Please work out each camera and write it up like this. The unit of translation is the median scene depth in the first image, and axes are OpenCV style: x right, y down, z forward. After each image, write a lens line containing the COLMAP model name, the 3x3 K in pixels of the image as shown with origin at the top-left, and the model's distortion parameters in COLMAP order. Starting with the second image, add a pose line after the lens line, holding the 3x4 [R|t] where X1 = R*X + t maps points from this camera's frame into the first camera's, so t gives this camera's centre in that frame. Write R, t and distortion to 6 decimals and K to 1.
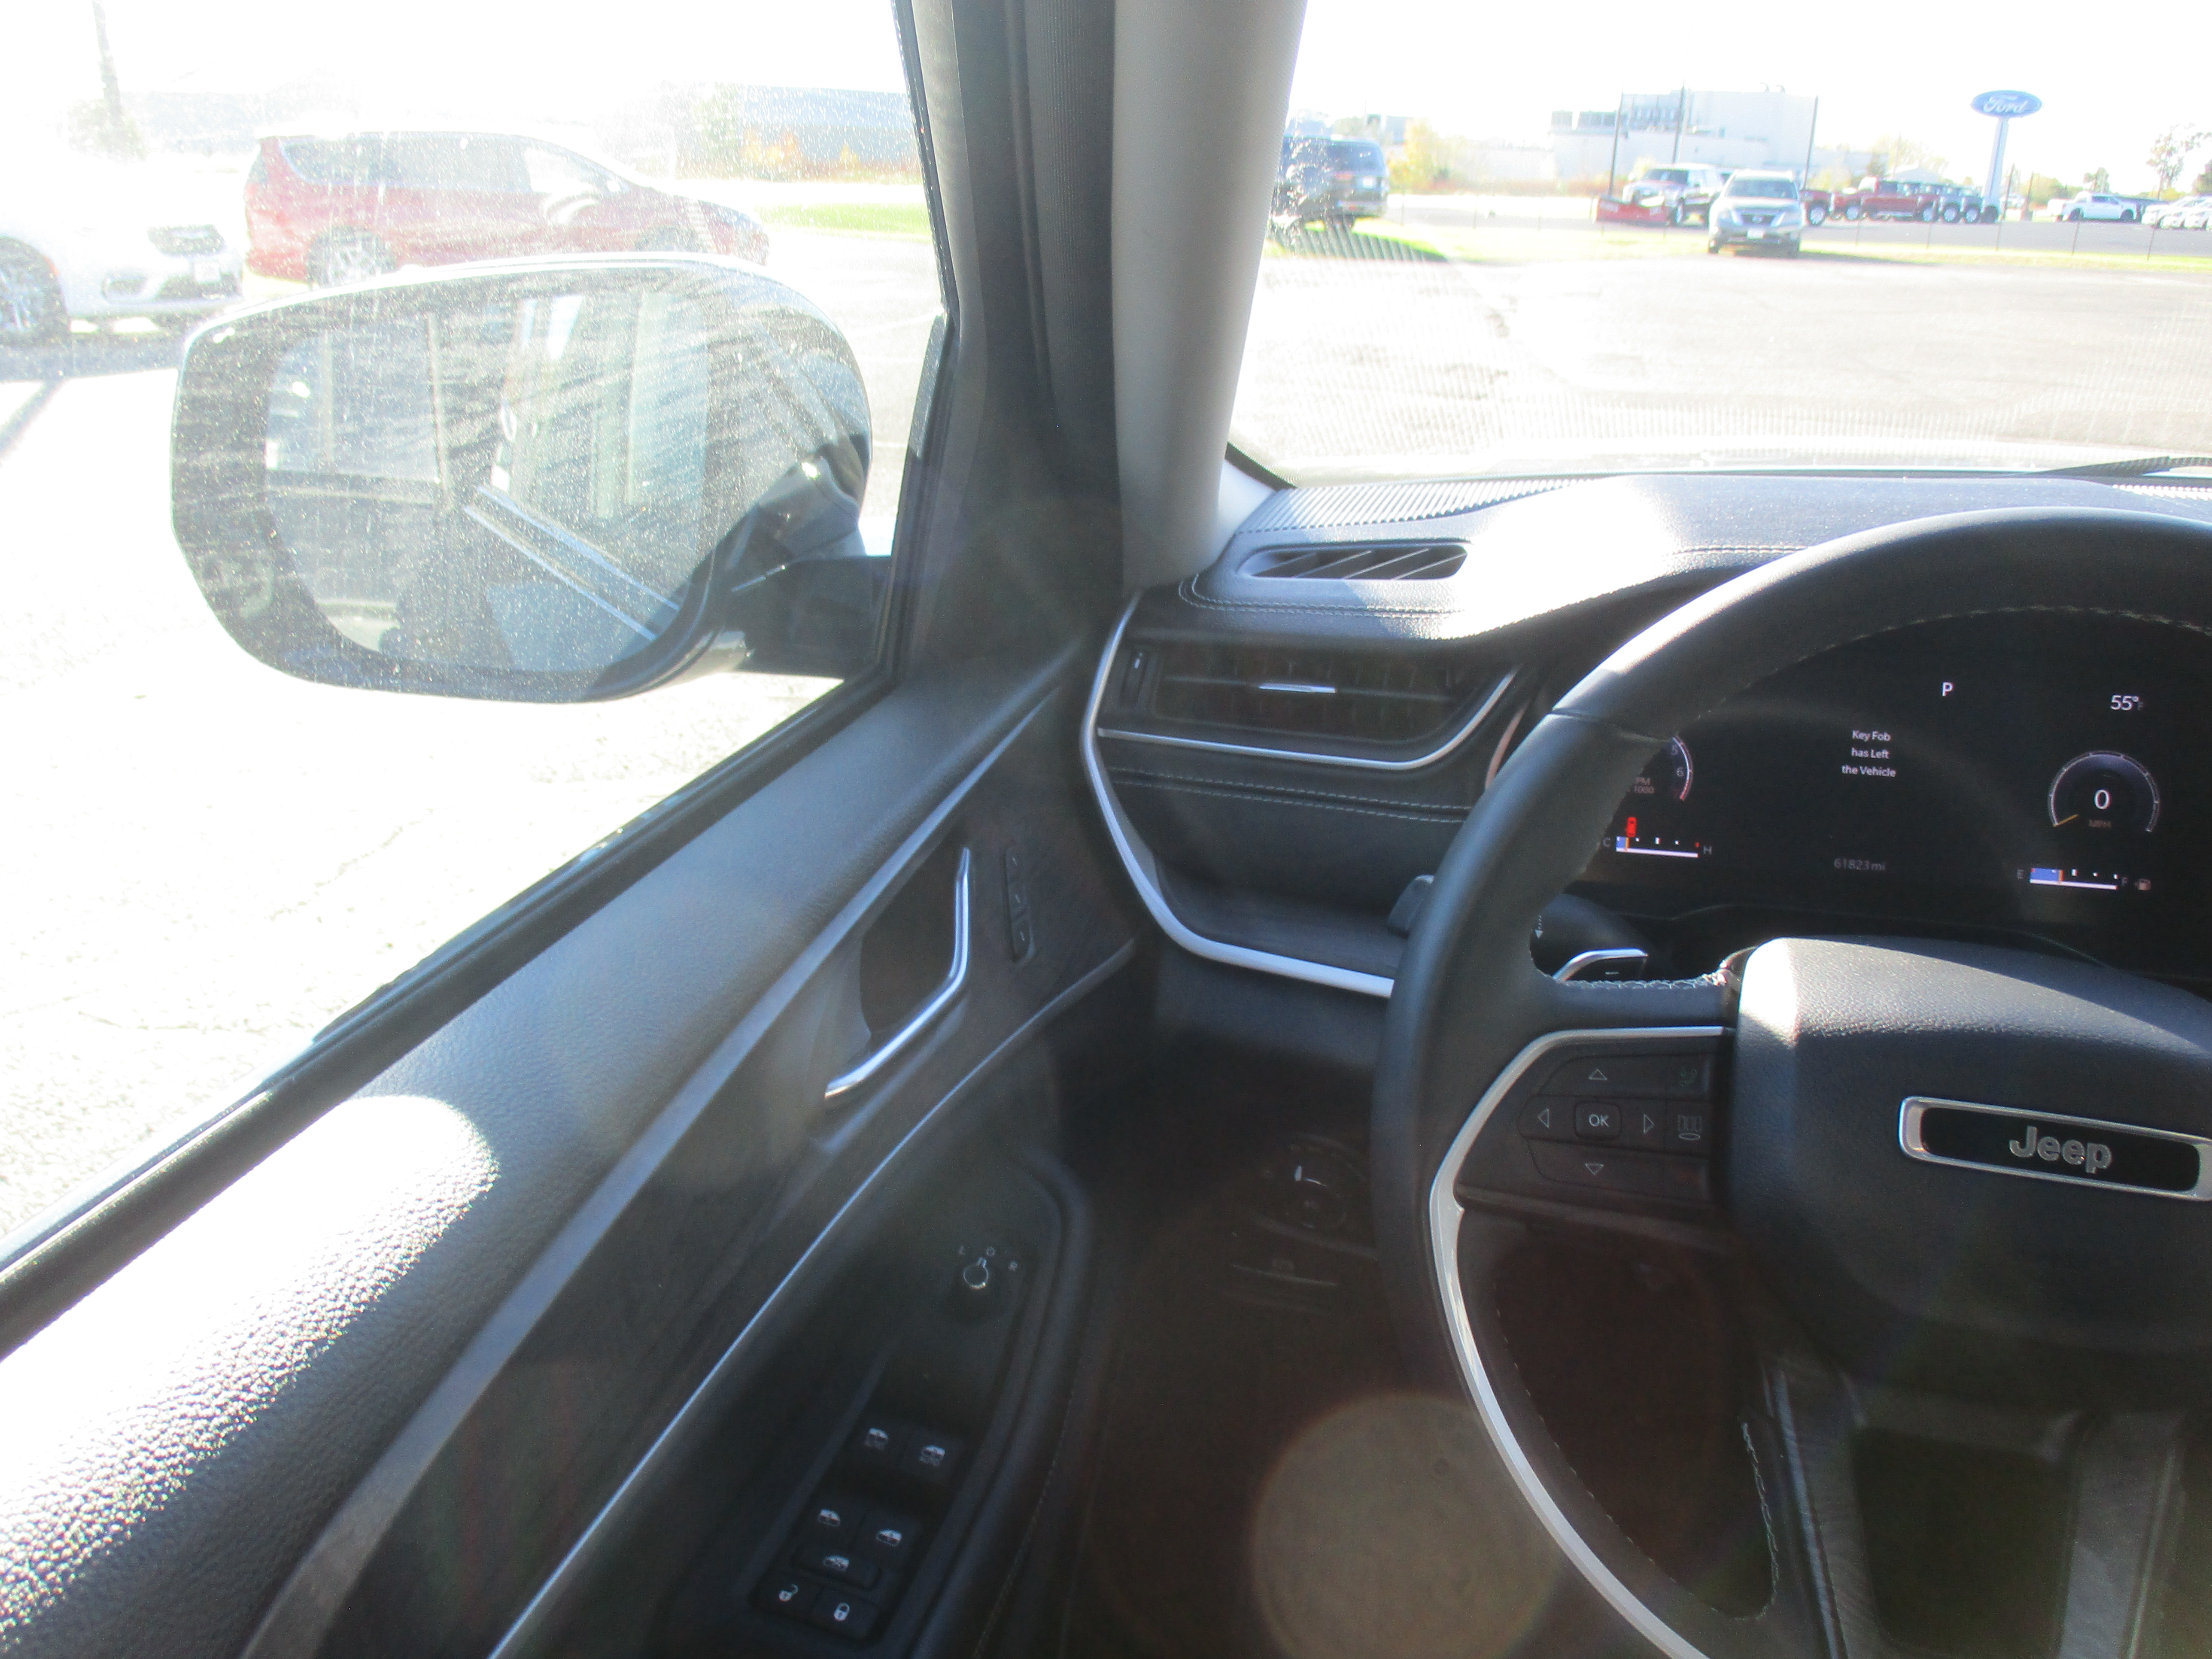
lens RADIAL K [[1854.5, 0, 1118.6], [0, 1854.5, 832.0], [0, 0, 1]] dist [-0.019522, -0.000909]
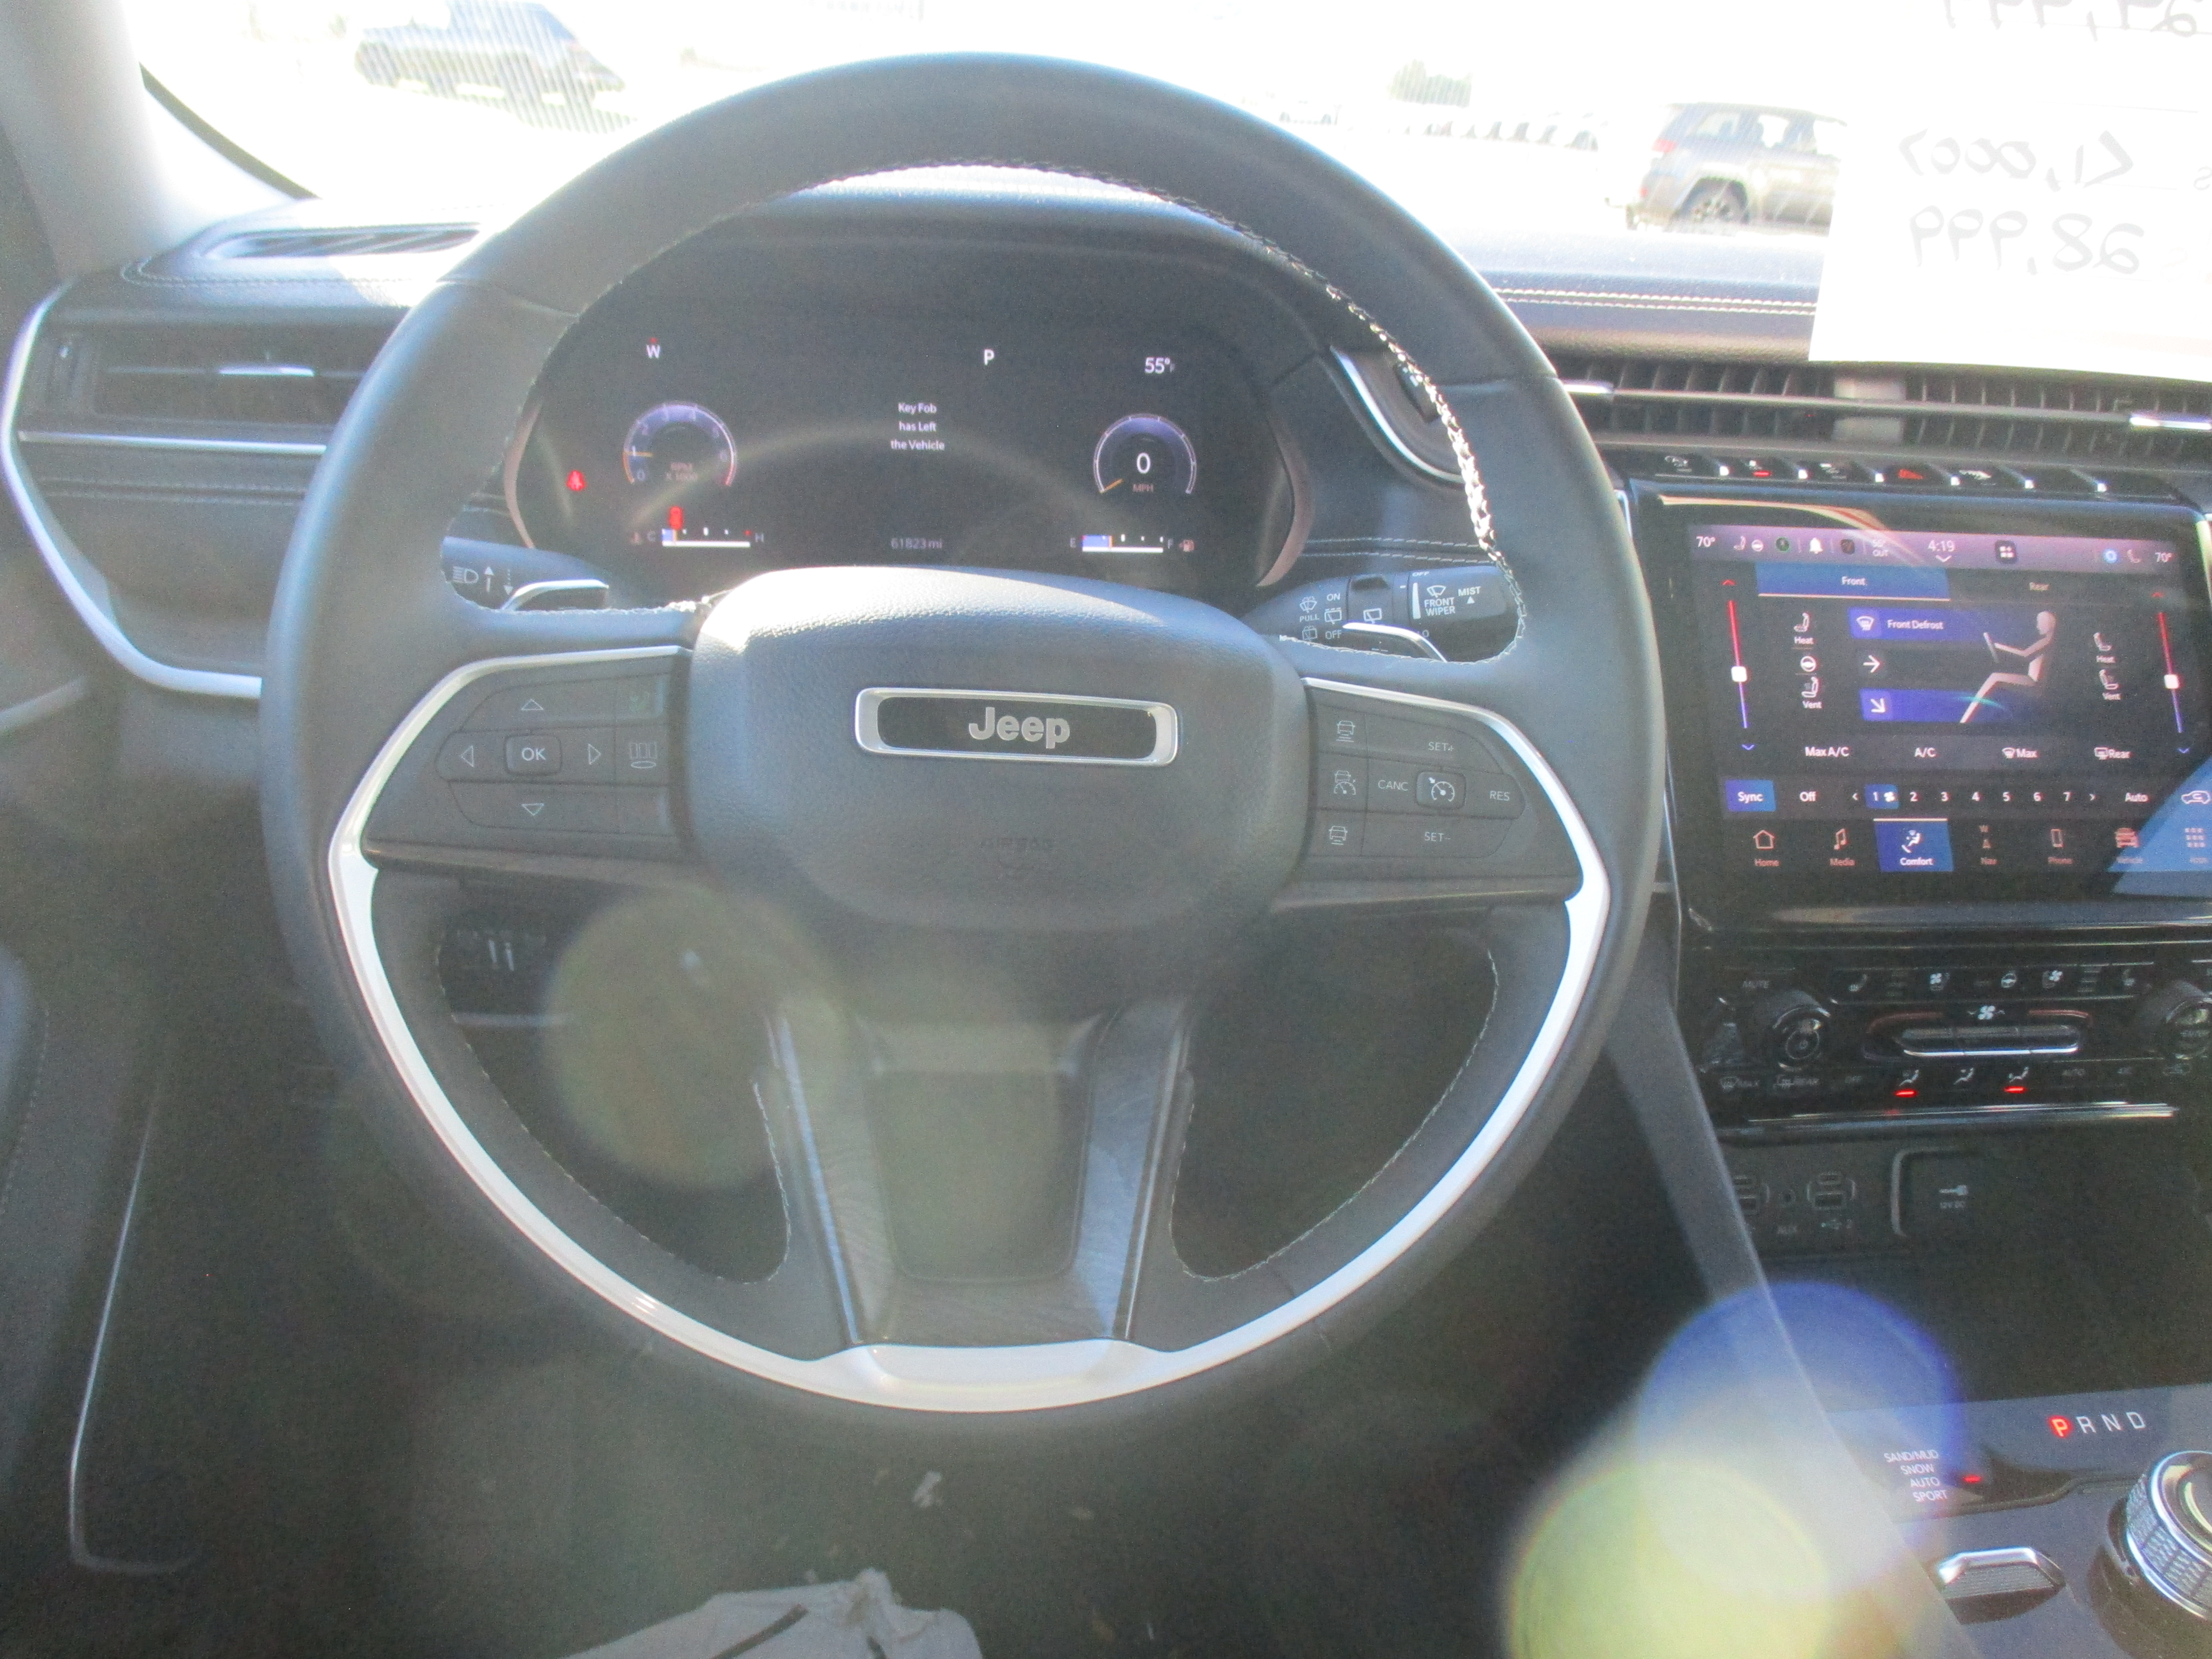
lens RADIAL K [[1854.5, 0, 1116.4], [0, 1854.5, 831.6], [0, 0, 1]] dist [-0.019522, -0.000909]
pose [[0.930884, -0.100013, 0.351357, 0.190567], [0.081062, 0.994368, 0.068279, 0.144219], [-0.356207, -0.035078, 0.933748, 0.078446]]
